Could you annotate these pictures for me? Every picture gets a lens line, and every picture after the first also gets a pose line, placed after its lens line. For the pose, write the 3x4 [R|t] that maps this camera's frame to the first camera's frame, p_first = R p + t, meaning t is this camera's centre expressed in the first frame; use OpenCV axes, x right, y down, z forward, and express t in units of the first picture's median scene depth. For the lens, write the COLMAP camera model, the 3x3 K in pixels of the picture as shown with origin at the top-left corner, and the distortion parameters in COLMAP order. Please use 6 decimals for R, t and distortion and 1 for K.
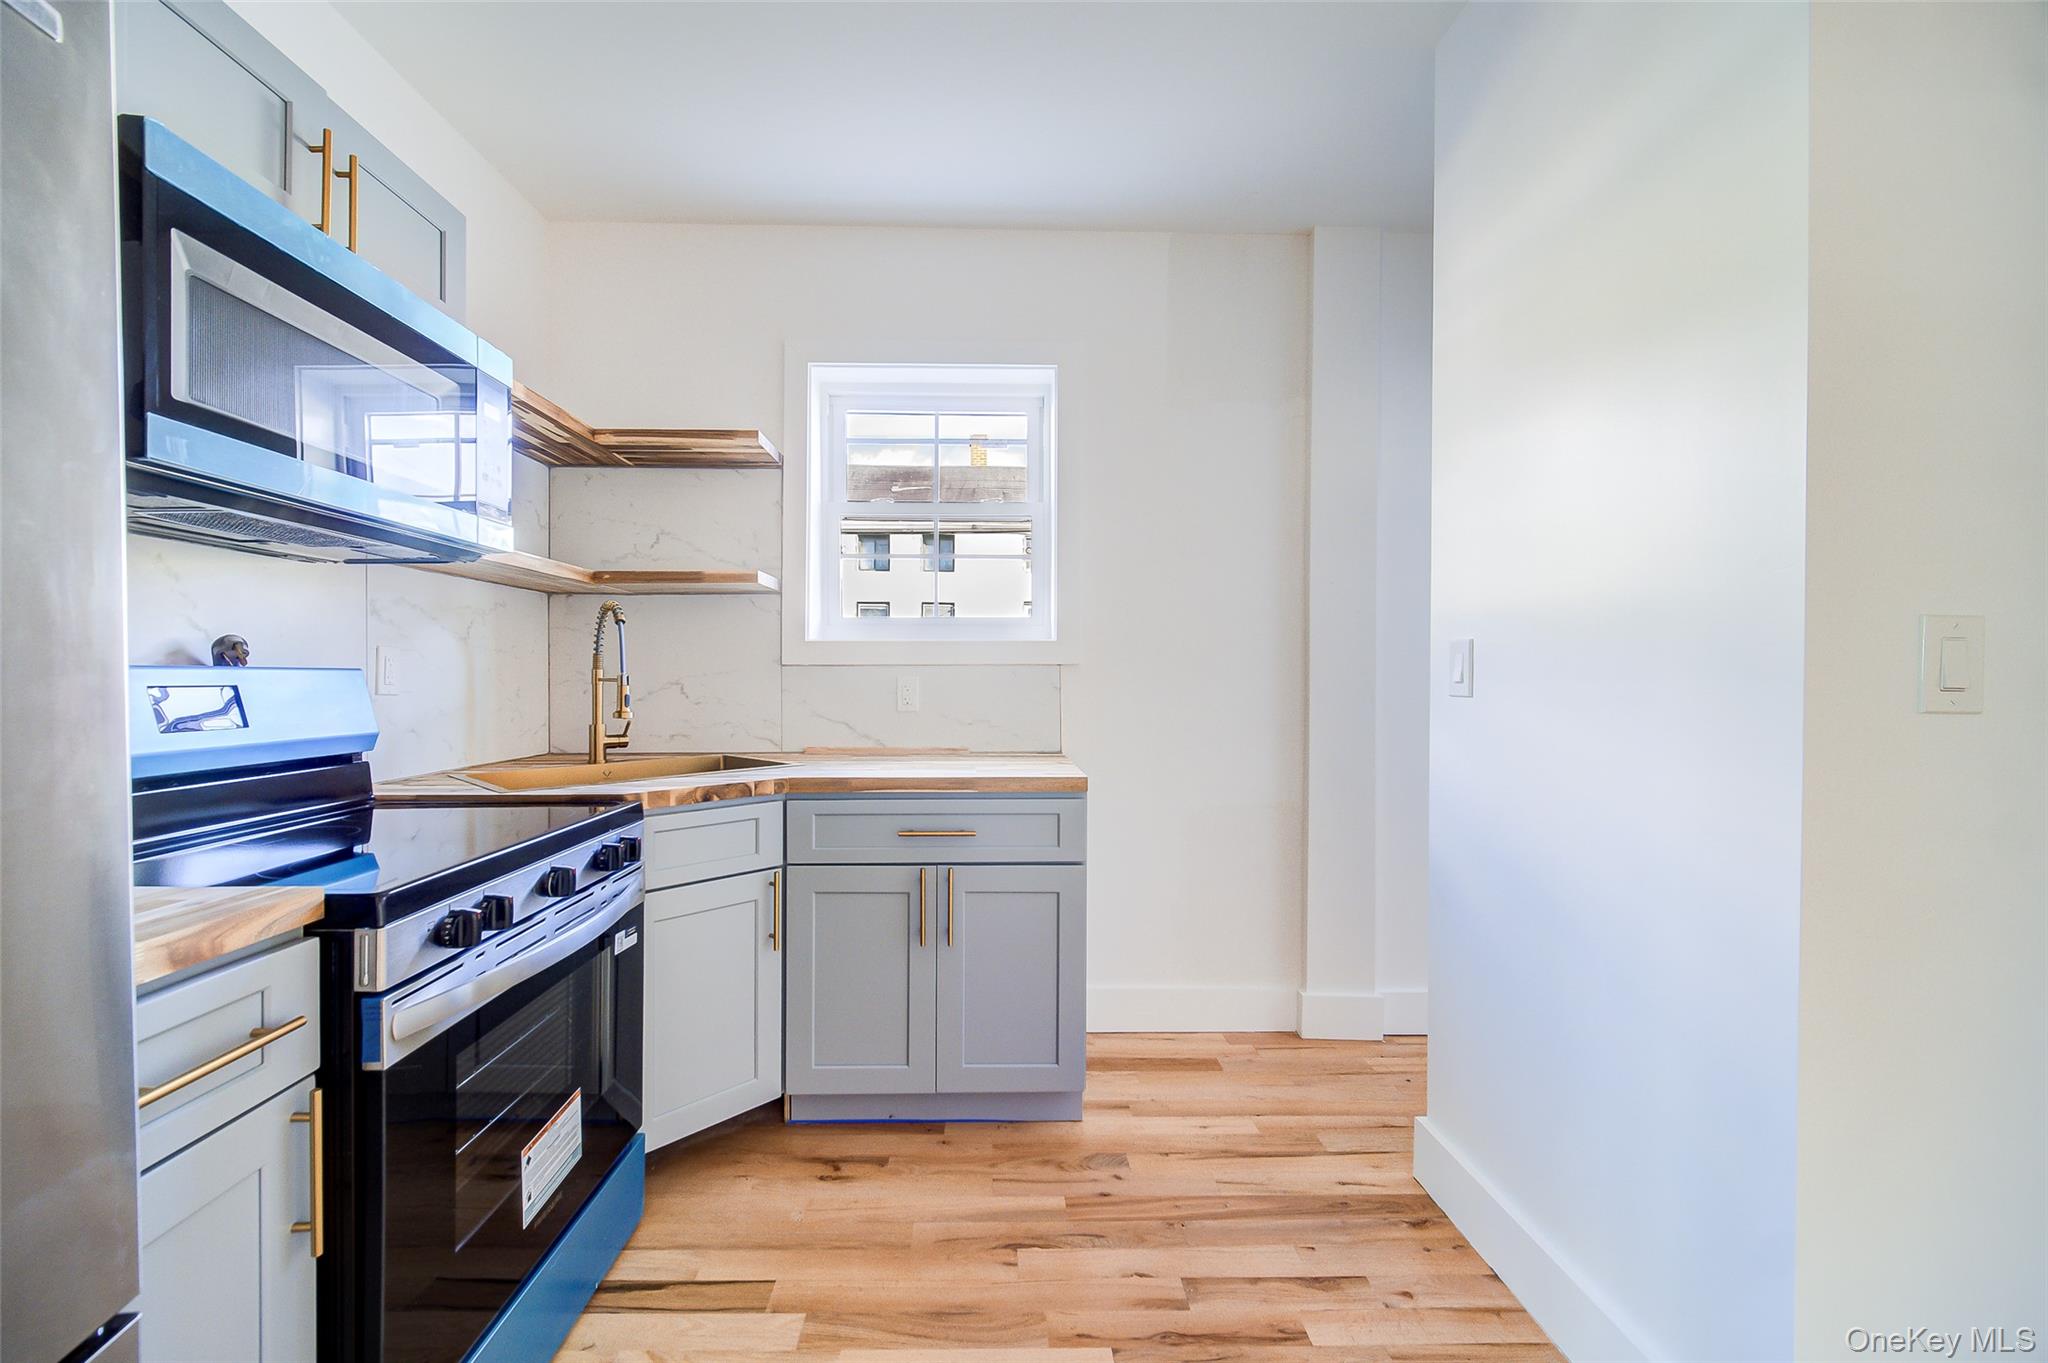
lens RADIAL K [[814.2, 0, 996.3], [0, 814.2, 677.4], [0, 0, 1]] dist [-0.004108, -0.000158]
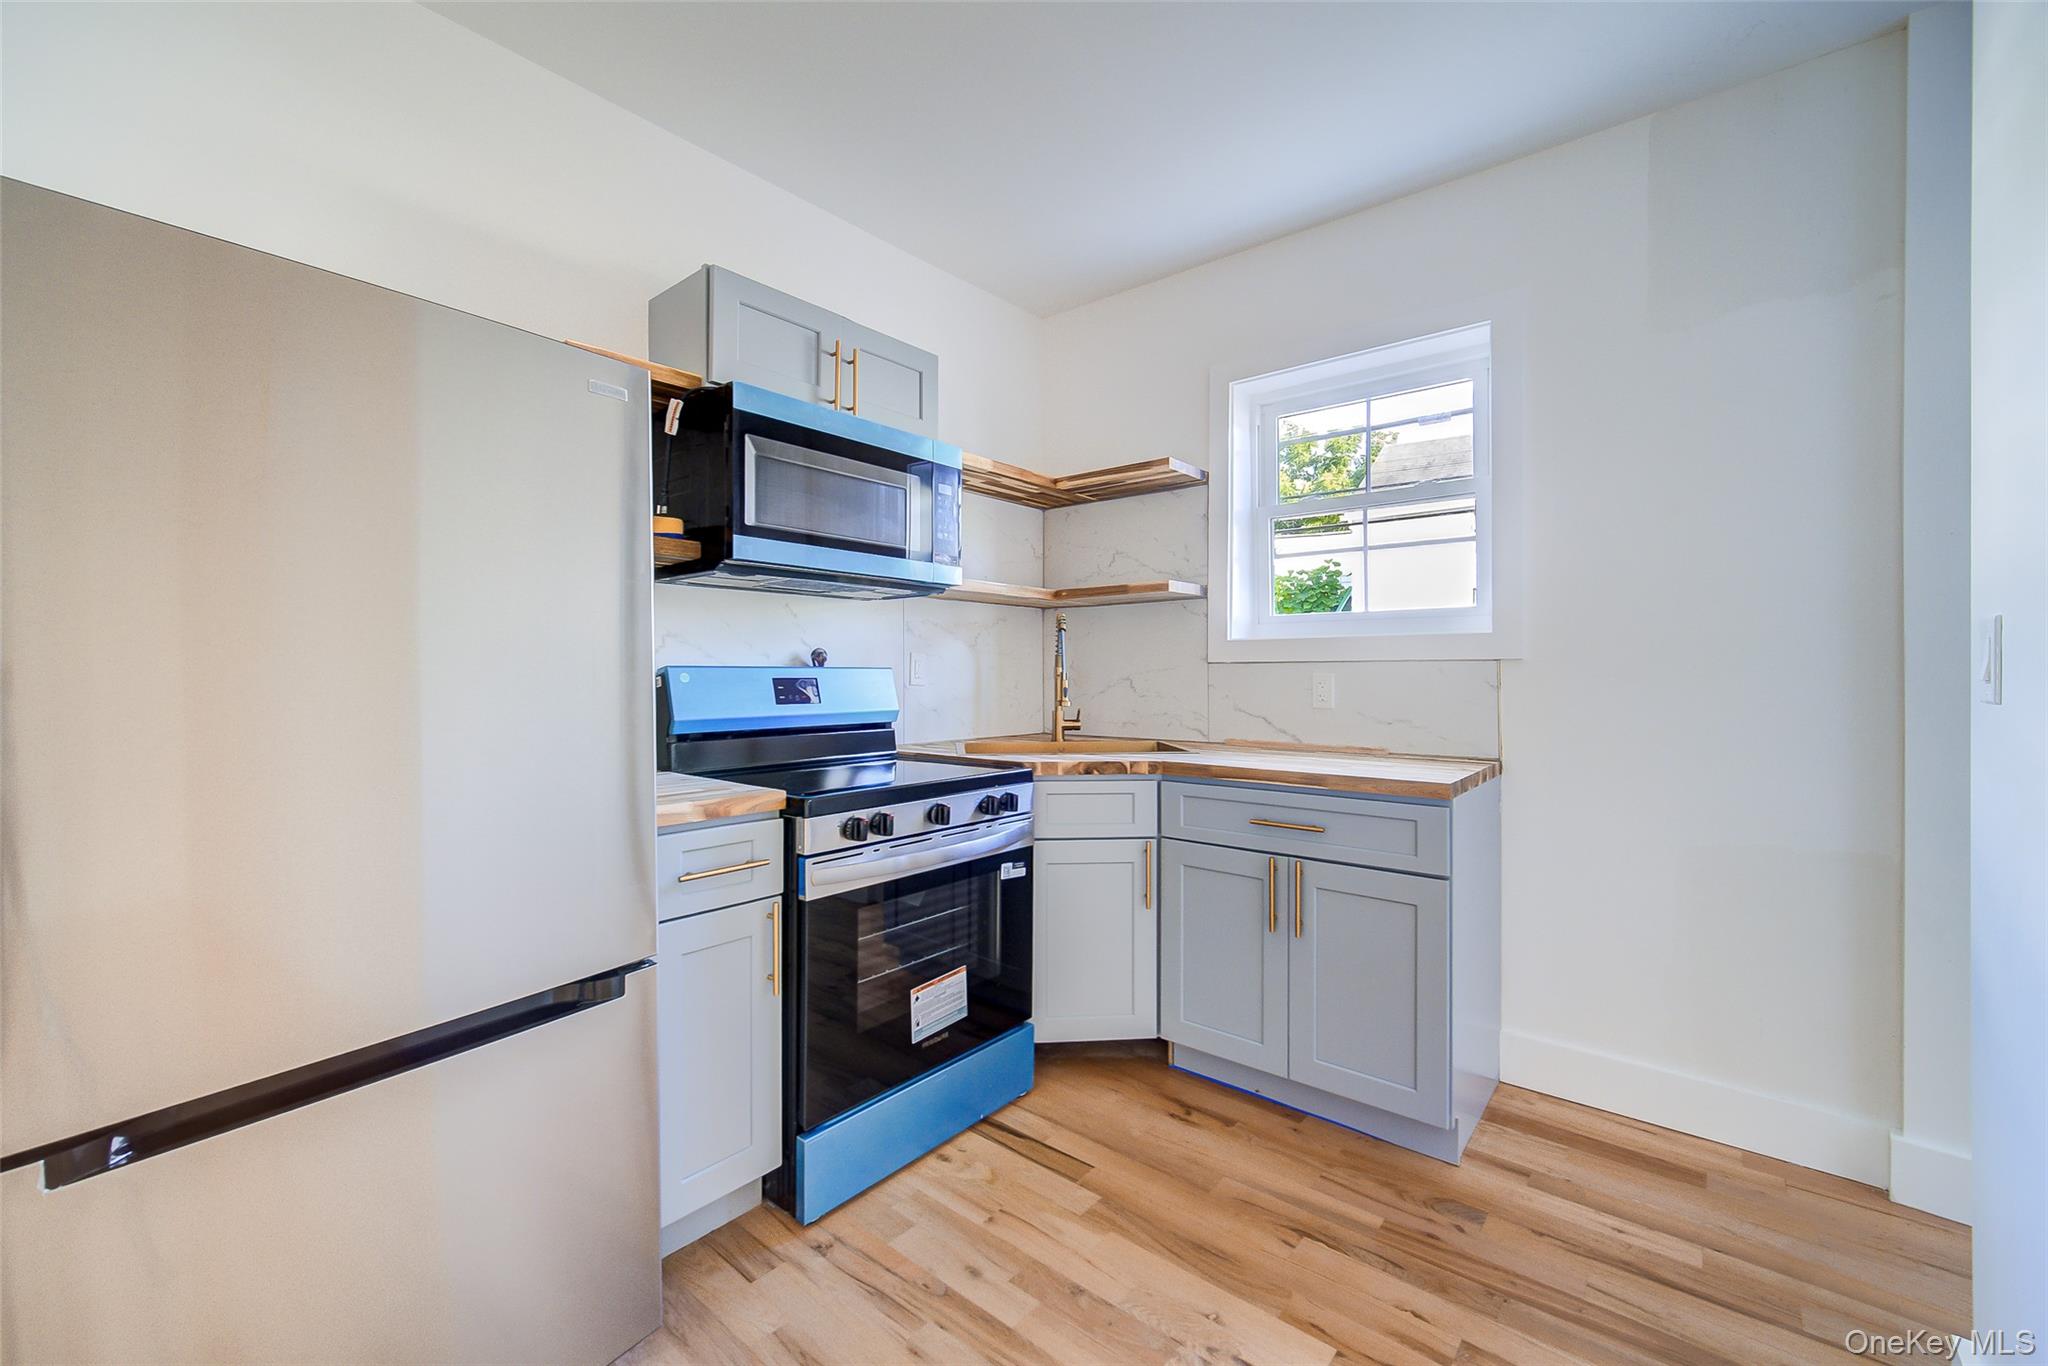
lens RADIAL K [[826.8, 0, 1015.0], [0, 826.8, 669.1], [0, 0, 1]] dist [-0.002099, -0.000082]
pose [[0.753887, -0.003255, -0.656995, 0.374328], [-0.001504, 0.999977, -0.006679, 0.001569], [0.657002, 0.006023, 0.753865, -0.016929]]
